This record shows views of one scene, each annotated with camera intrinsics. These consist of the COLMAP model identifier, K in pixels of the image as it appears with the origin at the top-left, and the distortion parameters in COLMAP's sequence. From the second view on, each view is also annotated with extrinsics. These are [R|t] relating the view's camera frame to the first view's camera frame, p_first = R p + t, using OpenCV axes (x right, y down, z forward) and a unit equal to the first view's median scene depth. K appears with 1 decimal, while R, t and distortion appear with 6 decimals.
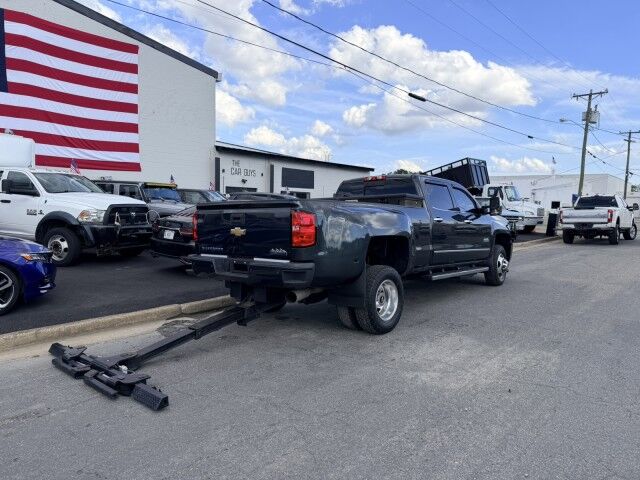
lens RADIAL K [[446.1, 0, 319.5], [0, 446.1, 242.9], [0, 0, 1]] dist [-0.003187, -0.008476]
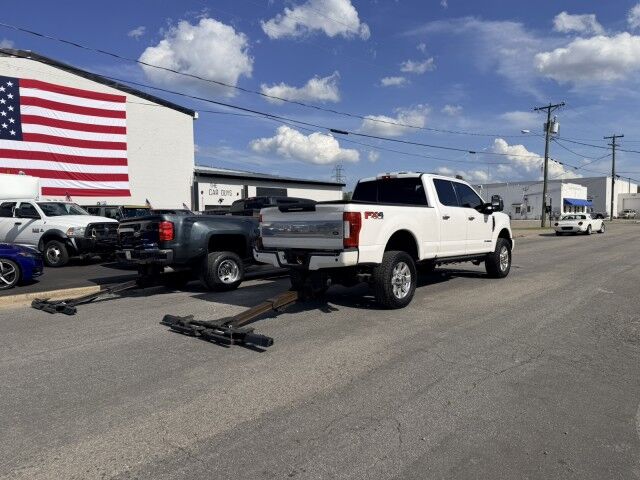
lens RADIAL K [[446.1, 0, 324.2], [0, 446.1, 241.9], [0, 0, 1]] dist [-0.003187, -0.008476]
pose [[0.998583, -0.035962, -0.039221, 0.248856], [0.034708, 0.998878, -0.032210, 0.034554], [0.040335, 0.030803, 0.998711, -0.290581]]
